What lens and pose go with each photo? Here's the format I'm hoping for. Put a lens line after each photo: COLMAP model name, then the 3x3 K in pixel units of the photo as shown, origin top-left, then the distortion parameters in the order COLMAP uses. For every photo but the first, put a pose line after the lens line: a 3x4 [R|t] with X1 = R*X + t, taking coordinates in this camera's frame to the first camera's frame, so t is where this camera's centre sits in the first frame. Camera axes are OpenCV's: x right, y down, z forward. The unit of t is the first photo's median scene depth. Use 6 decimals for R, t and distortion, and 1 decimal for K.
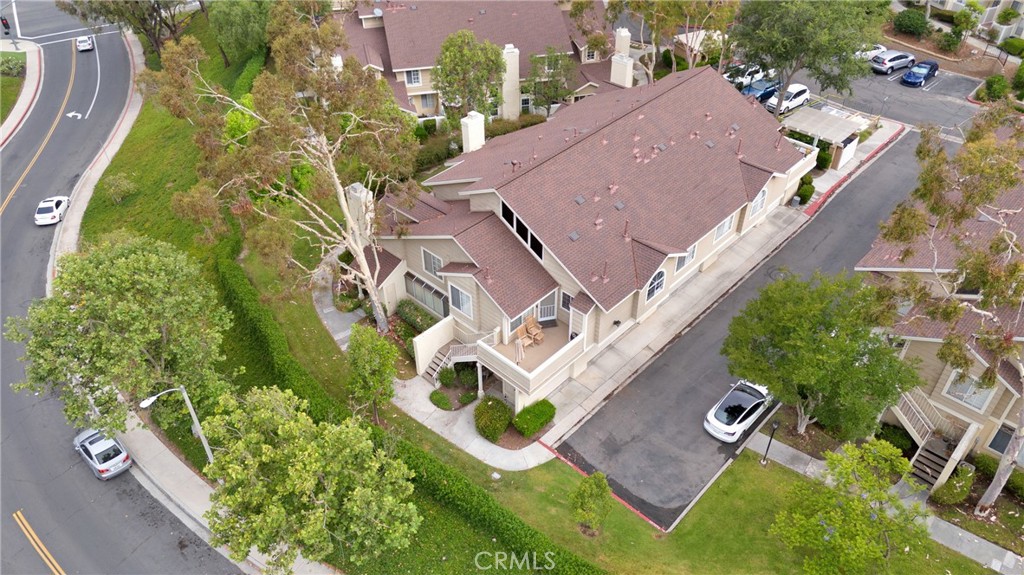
lens RADIAL K [[748.0, 0, 517.1], [0, 748.0, 286.9], [0, 0, 1]] dist [0.008251, -0.000732]
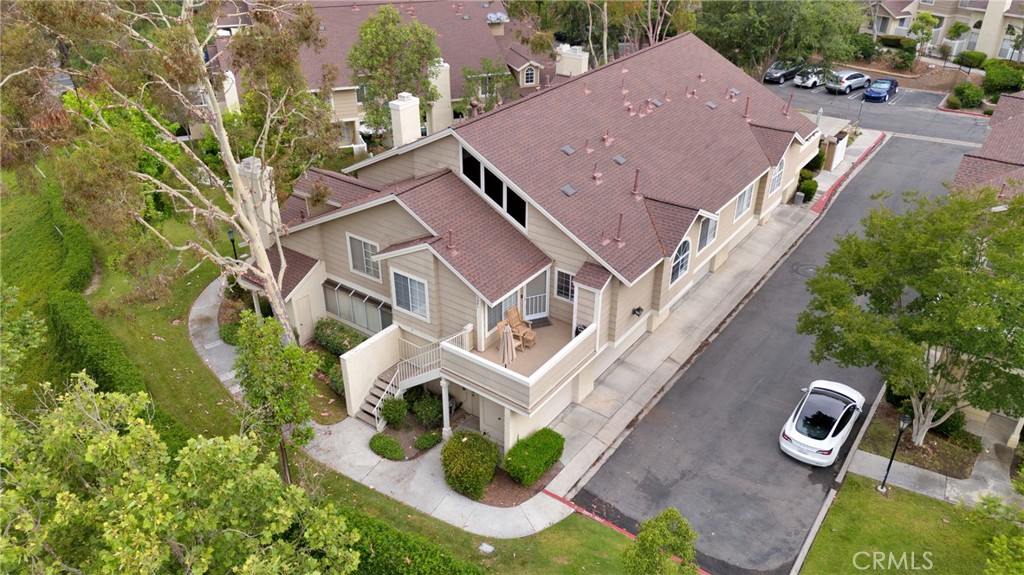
lens RADIAL K [[748.0, 0, 517.1], [0, 748.0, 286.9], [0, 0, 1]] dist [0.008251, -0.000732]
pose [[0.991133, -0.055738, 0.120619, -0.060016], [0.075590, 0.983081, -0.166845, 0.131765], [-0.109278, 0.174483, 0.978578, 0.318925]]
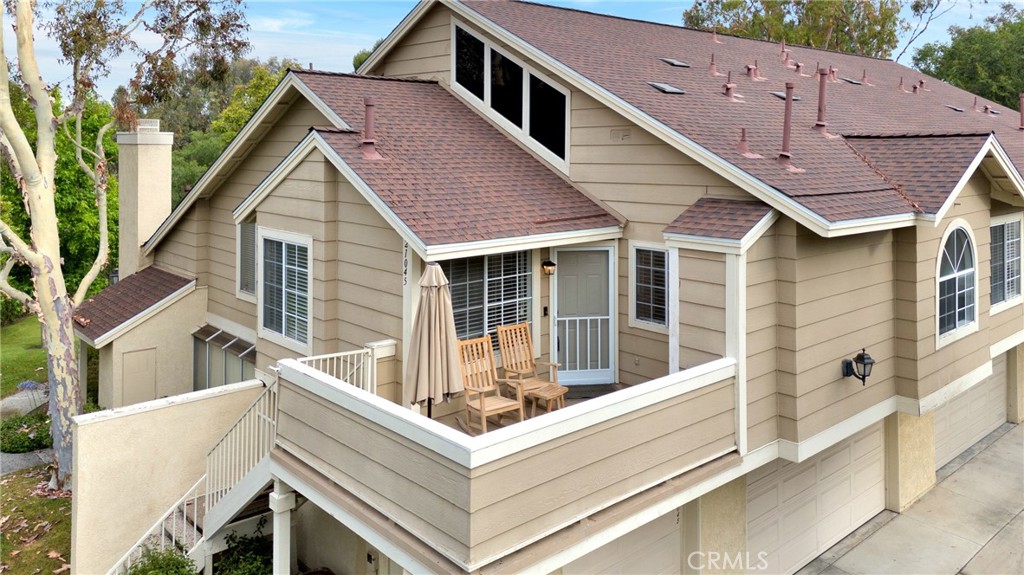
lens RADIAL K [[788.9, 0, 511.6], [0, 788.9, 143.0], [0, 0, 1]] dist [0.003783, -0.000975]
pose [[0.996530, 0.007992, -0.082846, 0.037647], [-0.059600, 0.763312, -0.643275, 0.166903], [0.058096, 0.645980, 0.761140, 0.728897]]
